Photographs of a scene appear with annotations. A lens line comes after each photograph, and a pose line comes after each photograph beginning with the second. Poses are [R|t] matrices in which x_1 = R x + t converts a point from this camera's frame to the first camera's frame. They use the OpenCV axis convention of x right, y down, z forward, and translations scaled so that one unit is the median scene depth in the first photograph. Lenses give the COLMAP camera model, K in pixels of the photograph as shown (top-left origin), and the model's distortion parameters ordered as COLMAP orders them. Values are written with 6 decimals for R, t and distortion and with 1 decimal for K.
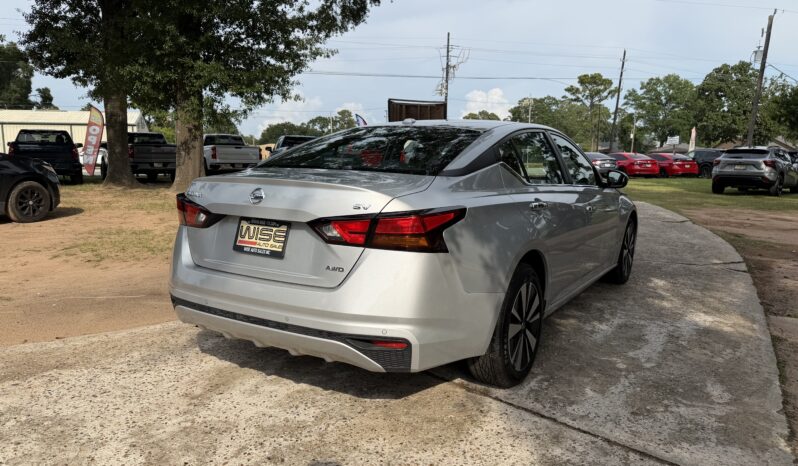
lens RADIAL K [[569.9, 0, 396.2], [0, 569.9, 228.8], [0, 0, 1]] dist [0.041706, -0.054038]
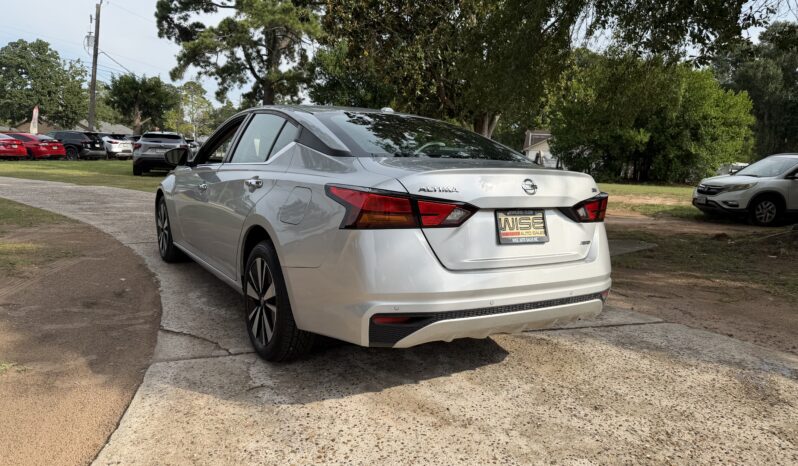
lens RADIAL K [[569.9, 0, 401.2], [0, 569.9, 232.5], [0, 0, 1]] dist [0.041706, -0.054038]
pose [[0.423289, -0.115216, 0.898639, -1.101911], [0.079972, 0.992761, 0.089614, -0.074067], [-0.902458, 0.033933, 0.429439, 0.664192]]
